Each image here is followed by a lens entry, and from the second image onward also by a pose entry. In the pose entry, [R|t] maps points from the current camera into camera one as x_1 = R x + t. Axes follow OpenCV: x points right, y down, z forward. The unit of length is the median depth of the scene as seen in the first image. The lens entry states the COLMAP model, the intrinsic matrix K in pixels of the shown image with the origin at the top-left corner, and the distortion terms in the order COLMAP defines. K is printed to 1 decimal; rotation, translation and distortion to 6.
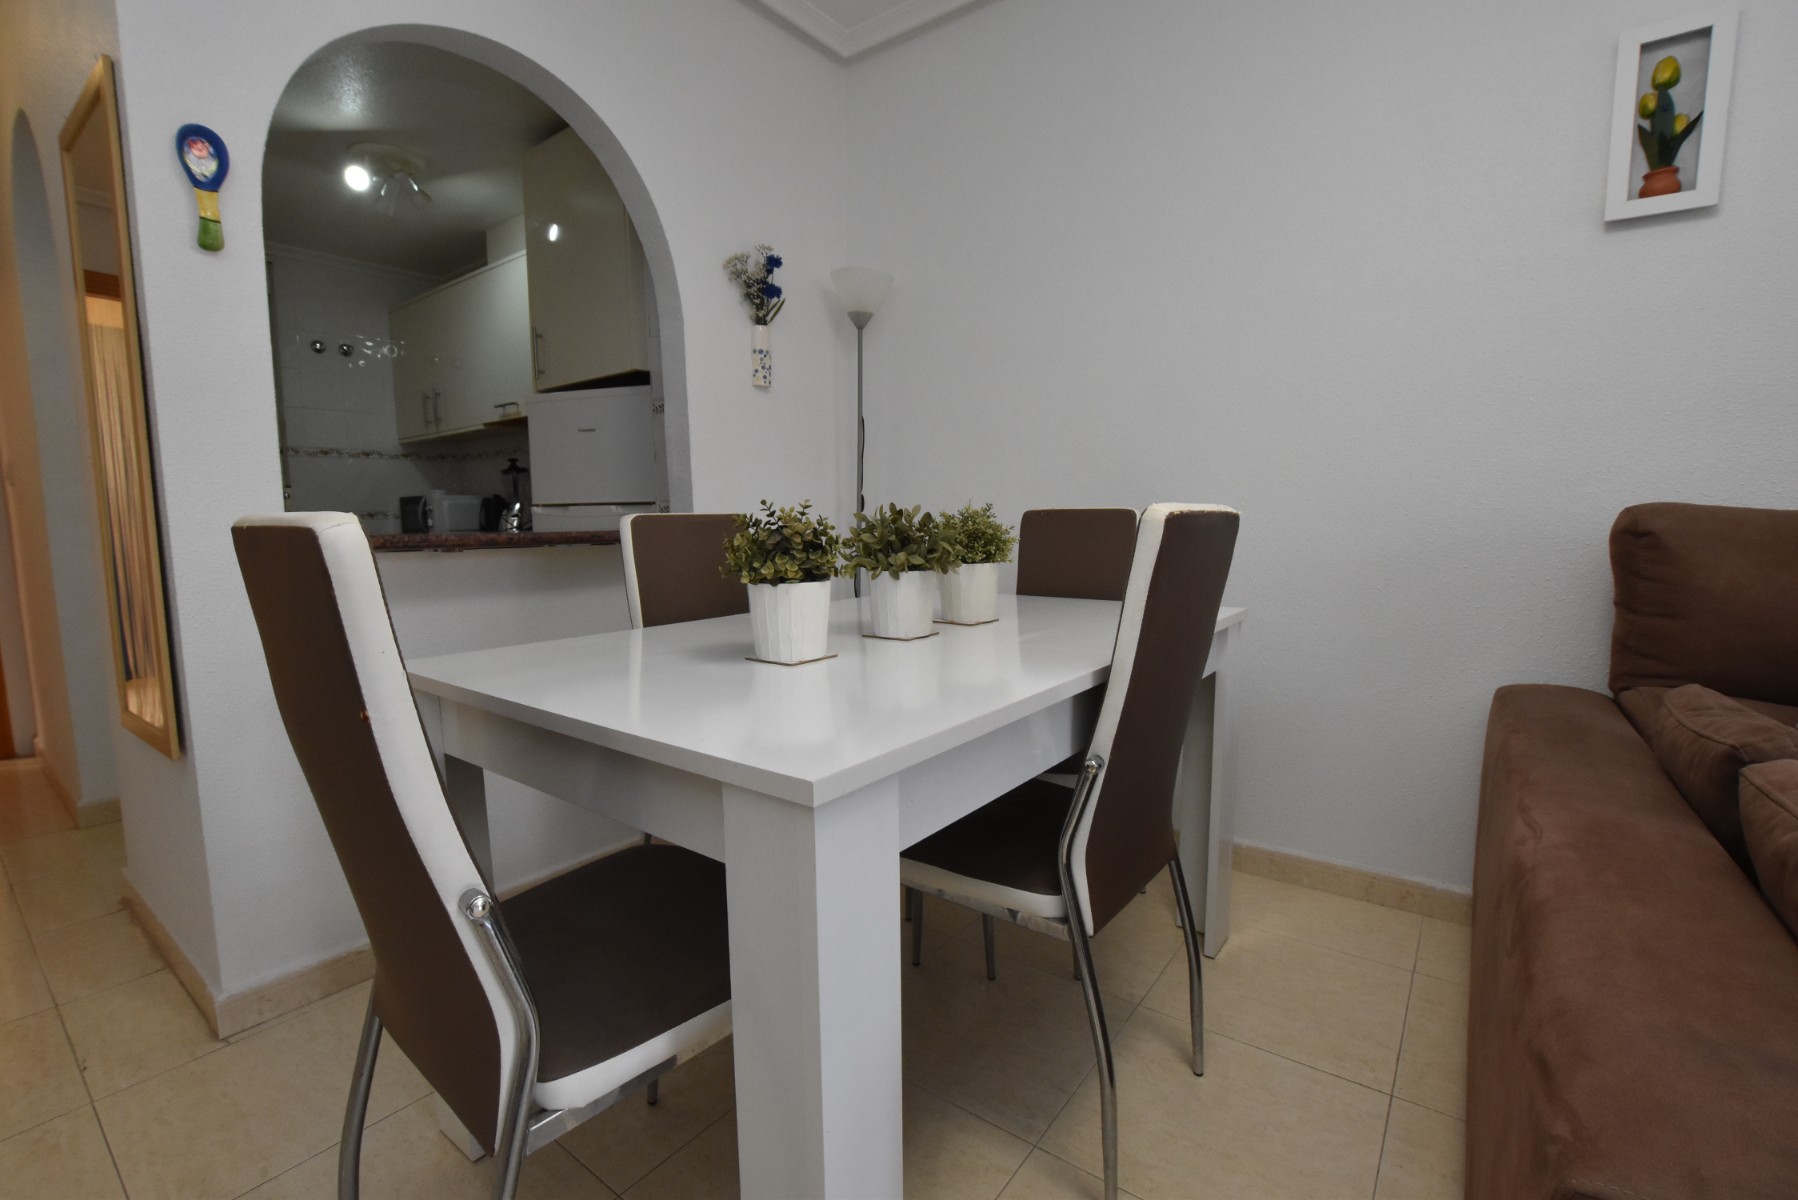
lens RADIAL K [[787.6, 0, 899.8], [0, 787.6, 603.0], [0, 0, 1]] dist [-0.038126, 0.007980]
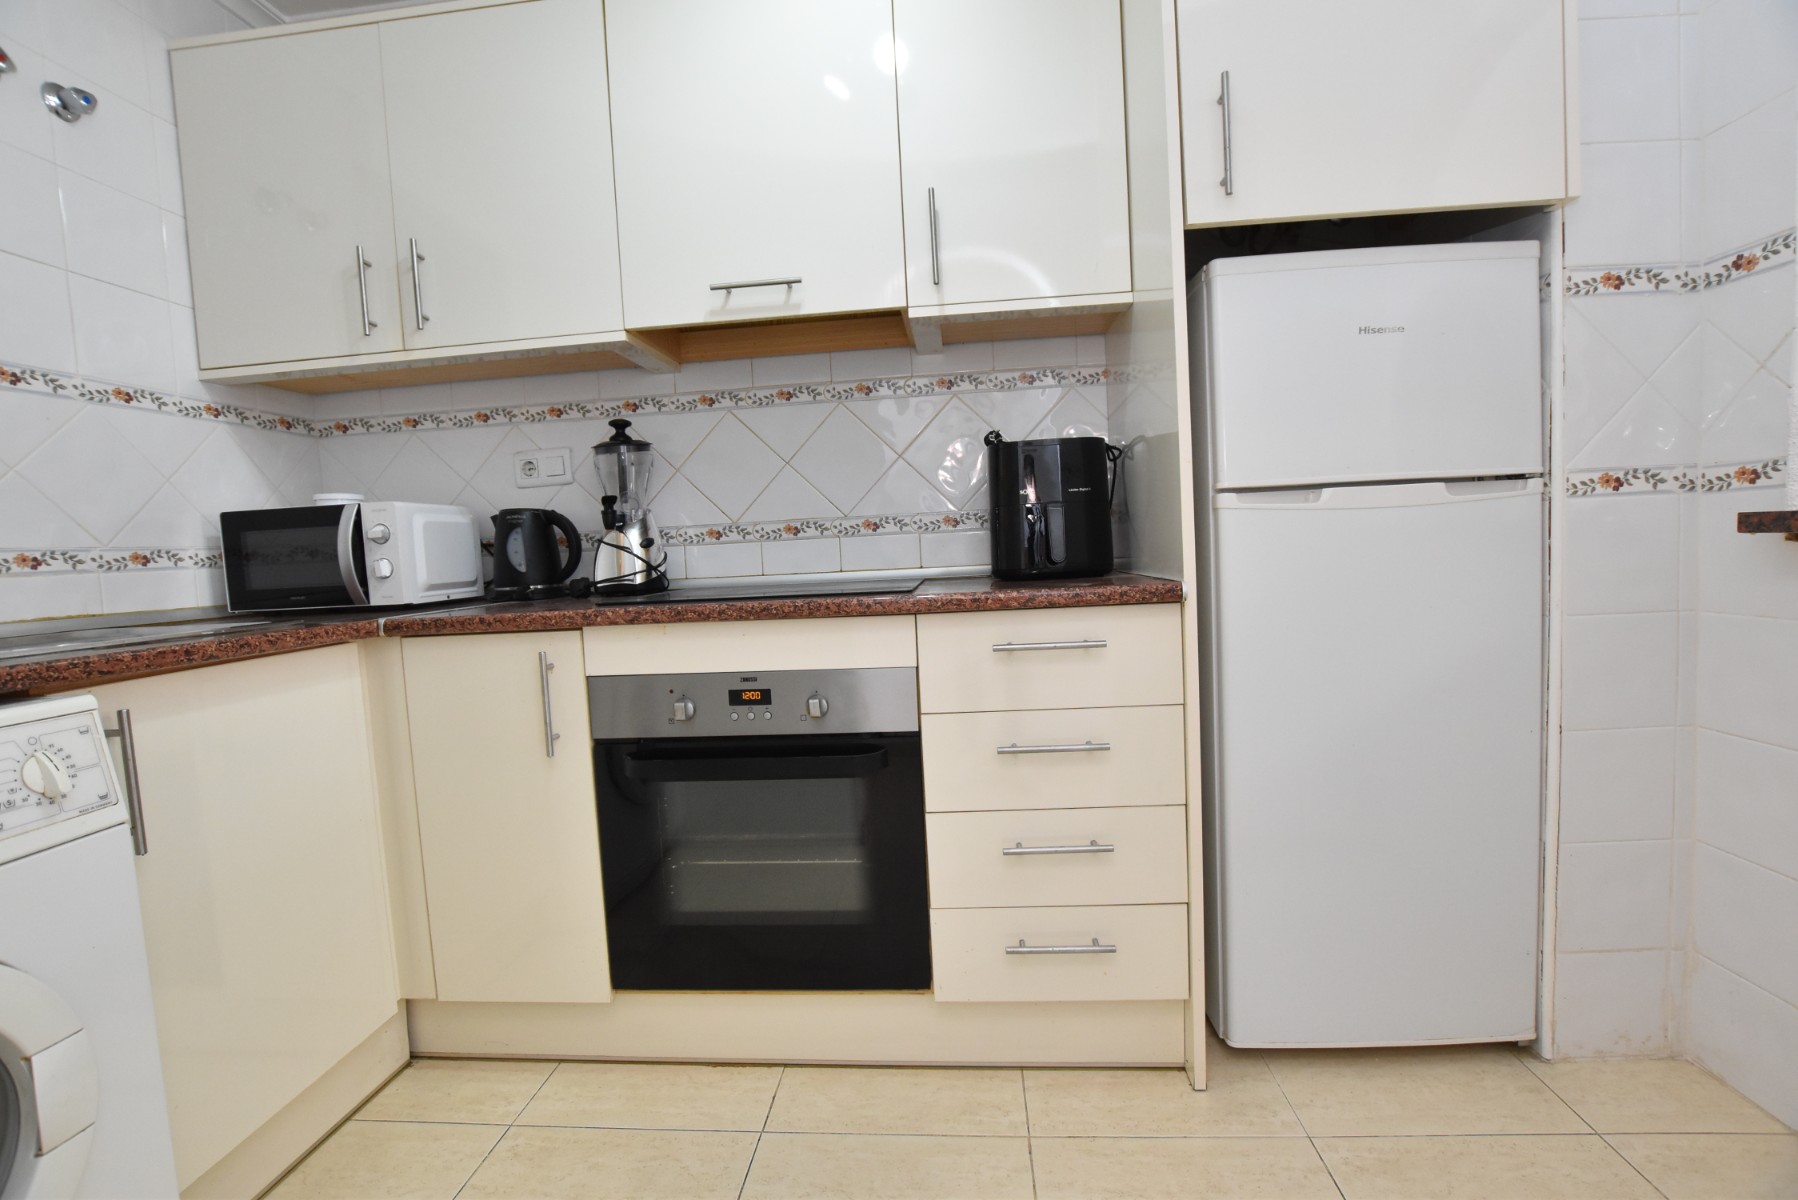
lens RADIAL K [[787.3, 0, 904.8], [0, 787.3, 600.9], [0, 0, 1]] dist [-0.036075, 0.007174]
pose [[0.843633, -0.069250, 0.532436, -1.307931], [0.100791, 0.994444, -0.030362, -0.103232], [-0.527376, 0.079279, 0.845925, 1.136685]]
